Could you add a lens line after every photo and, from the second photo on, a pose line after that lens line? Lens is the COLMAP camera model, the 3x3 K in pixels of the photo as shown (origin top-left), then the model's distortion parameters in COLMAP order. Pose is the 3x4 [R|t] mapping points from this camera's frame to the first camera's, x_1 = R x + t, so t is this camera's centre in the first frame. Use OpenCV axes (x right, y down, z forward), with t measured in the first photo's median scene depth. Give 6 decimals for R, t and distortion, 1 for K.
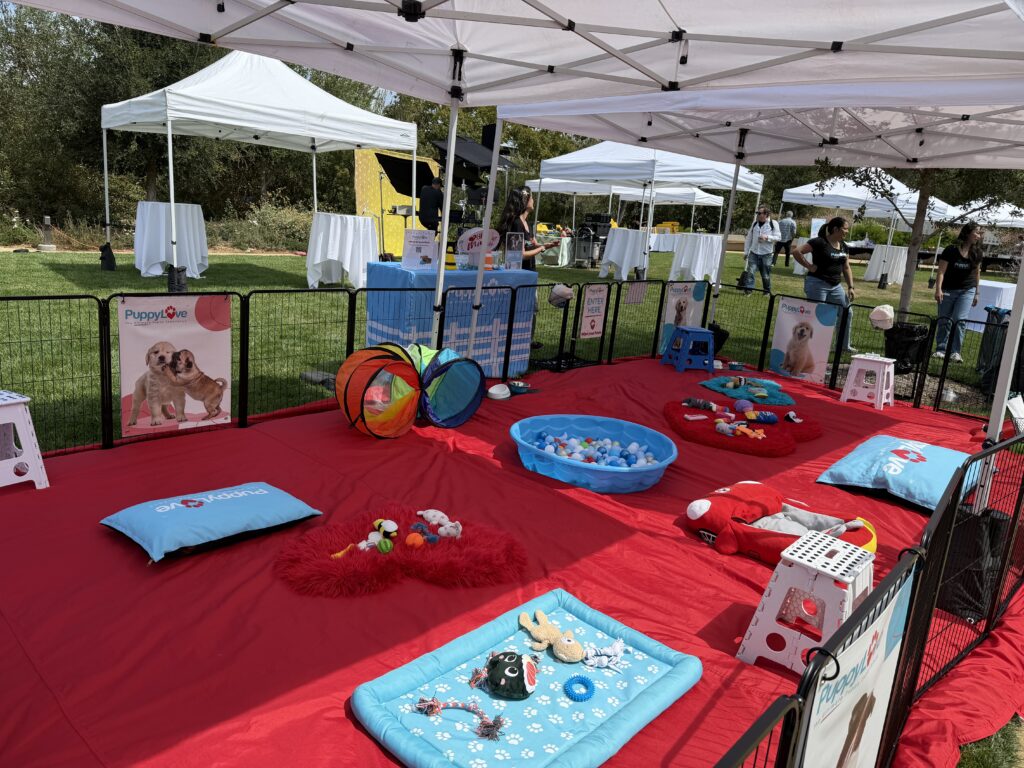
lens RADIAL K [[708.8, 0, 512.0], [0, 708.8, 384.0], [0, 0, 1]] dist [0.142771, -0.175887]
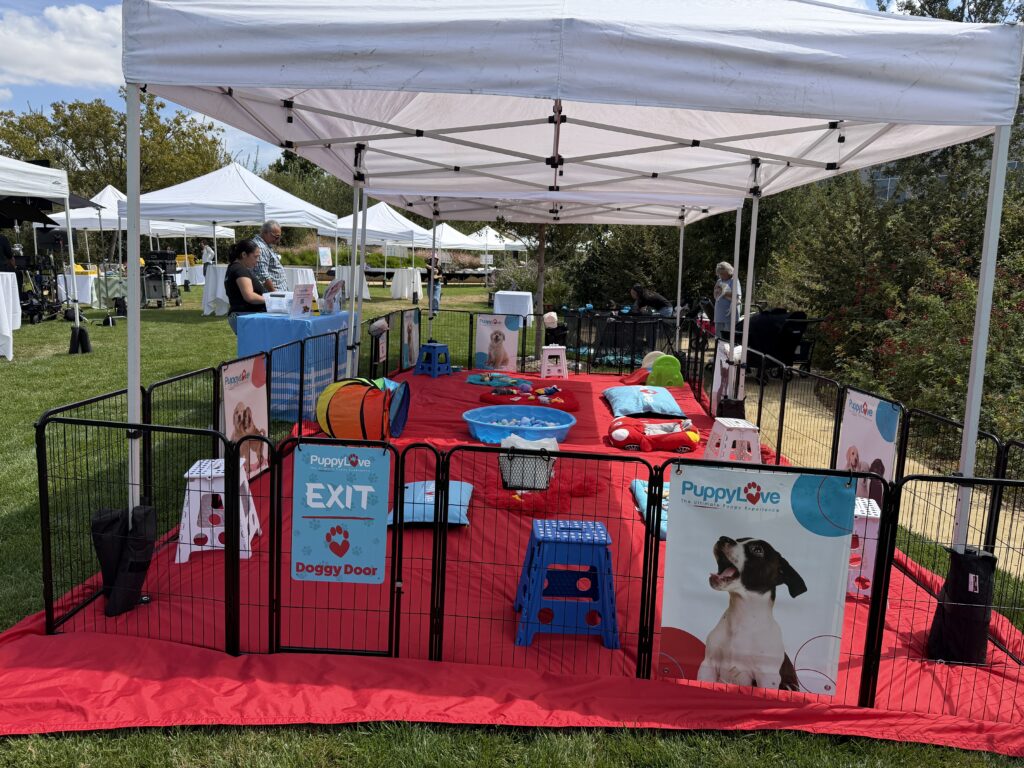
lens RADIAL K [[708.8, 0, 512.0], [0, 708.8, 384.0], [0, 0, 1]] dist [0.142771, -0.175887]
pose [[0.749375, -0.165788, 0.641055, -0.536041], [0.187570, 0.981641, 0.034606, -0.028029], [-0.635023, 0.094310, 0.766715, -0.075994]]
